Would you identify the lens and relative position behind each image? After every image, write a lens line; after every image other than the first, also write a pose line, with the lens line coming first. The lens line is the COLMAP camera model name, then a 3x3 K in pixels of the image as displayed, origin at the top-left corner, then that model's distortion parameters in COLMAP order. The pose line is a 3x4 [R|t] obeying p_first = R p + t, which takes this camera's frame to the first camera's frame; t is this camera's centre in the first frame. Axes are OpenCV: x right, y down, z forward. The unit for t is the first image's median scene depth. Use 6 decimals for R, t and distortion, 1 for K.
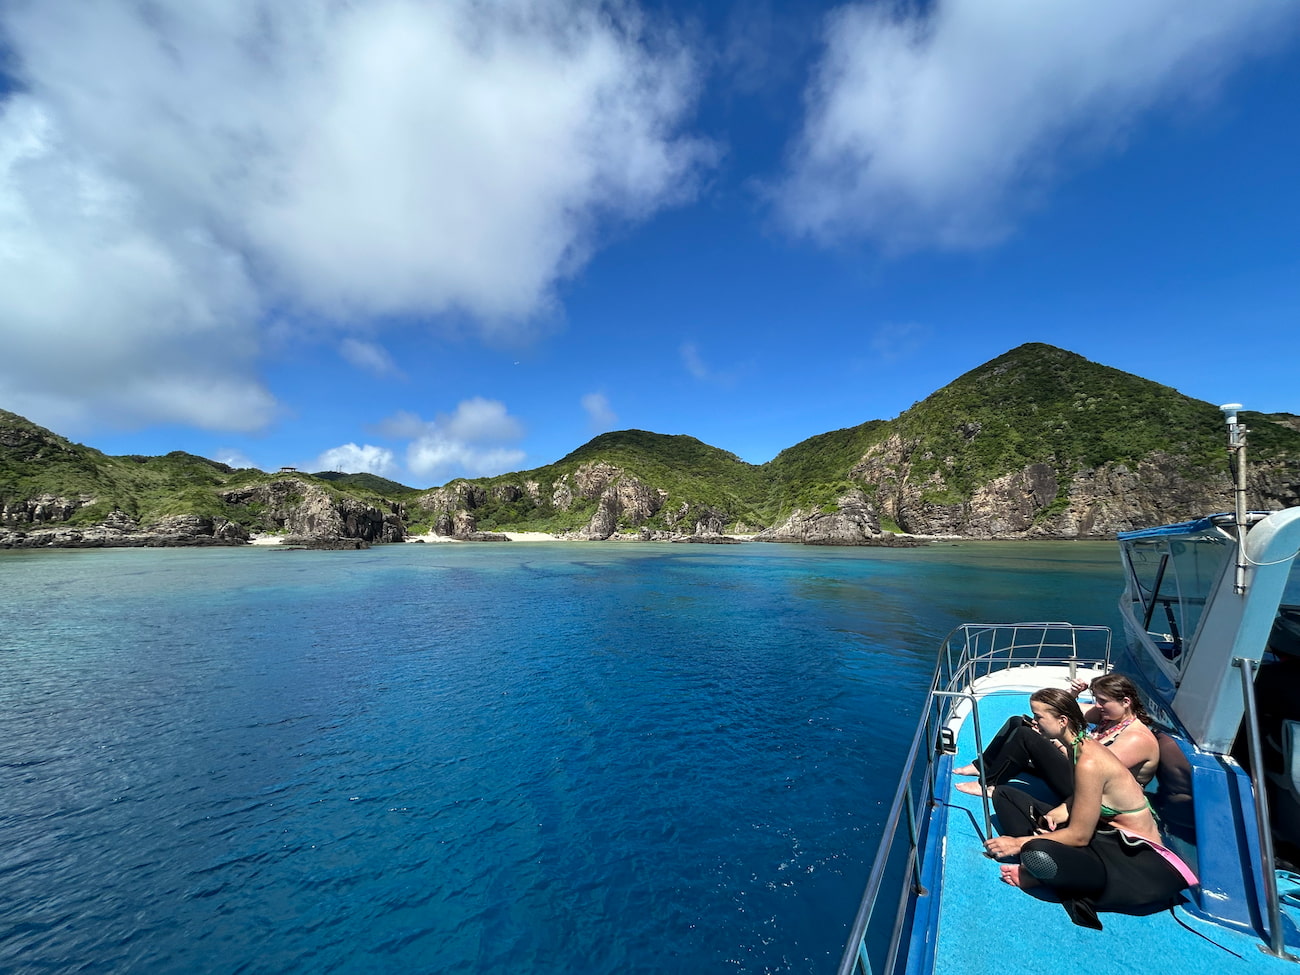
lens RADIAL K [[512.6, 0, 650.0], [0, 512.6, 487.5], [0, 0, 1]] dist [-0.001557, -0.000537]
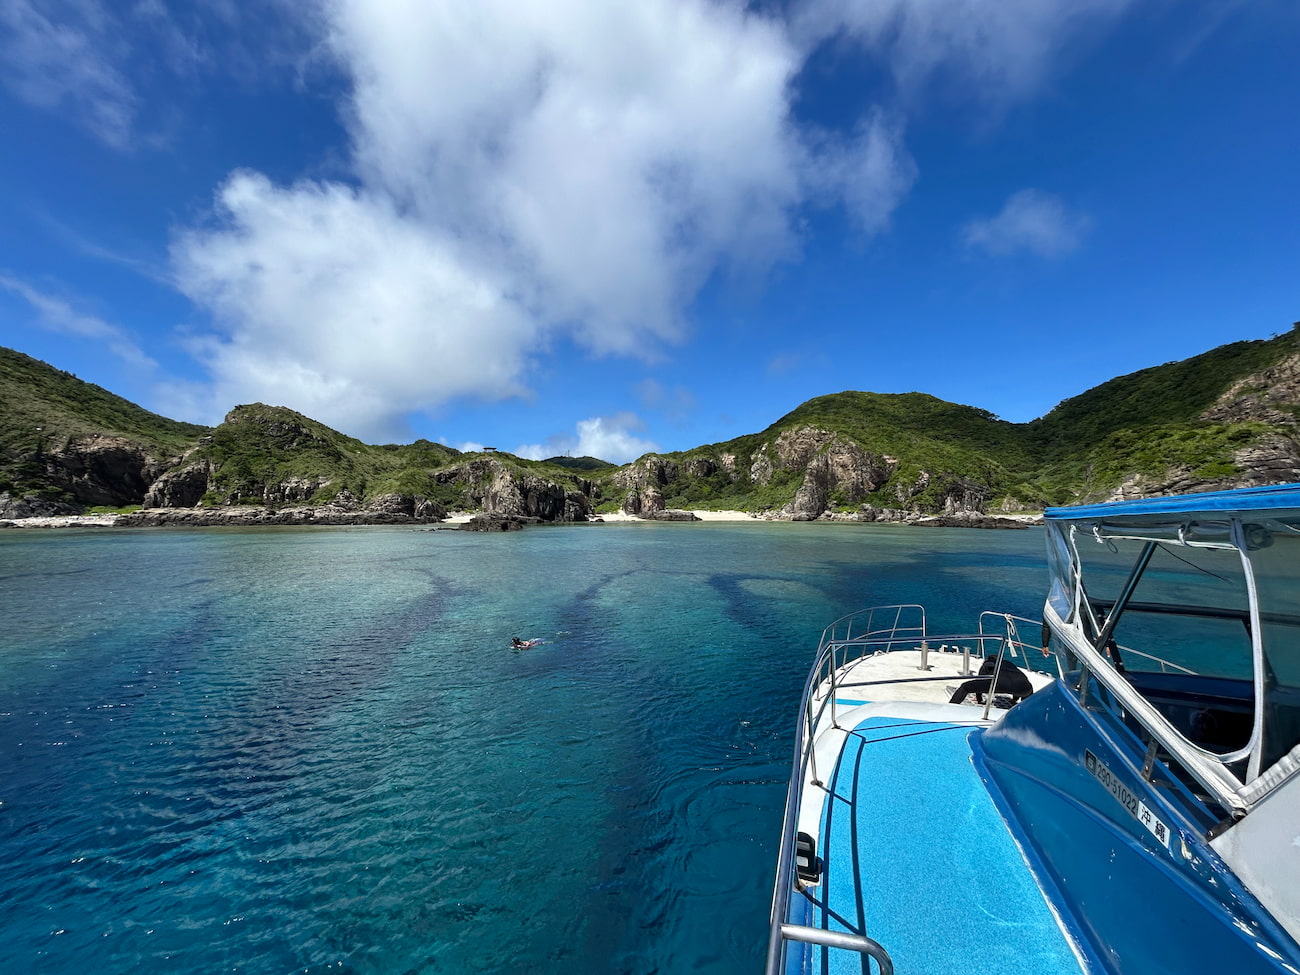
lens RADIAL K [[512.6, 0, 650.0], [0, 512.6, 487.5], [0, 0, 1]] dist [-0.001557, -0.000537]
pose [[0.919780, -0.016511, -0.392088, -0.006827], [0.033126, 0.998815, 0.035648, 0.013102], [0.391034, -0.045777, 0.919237, 0.155159]]
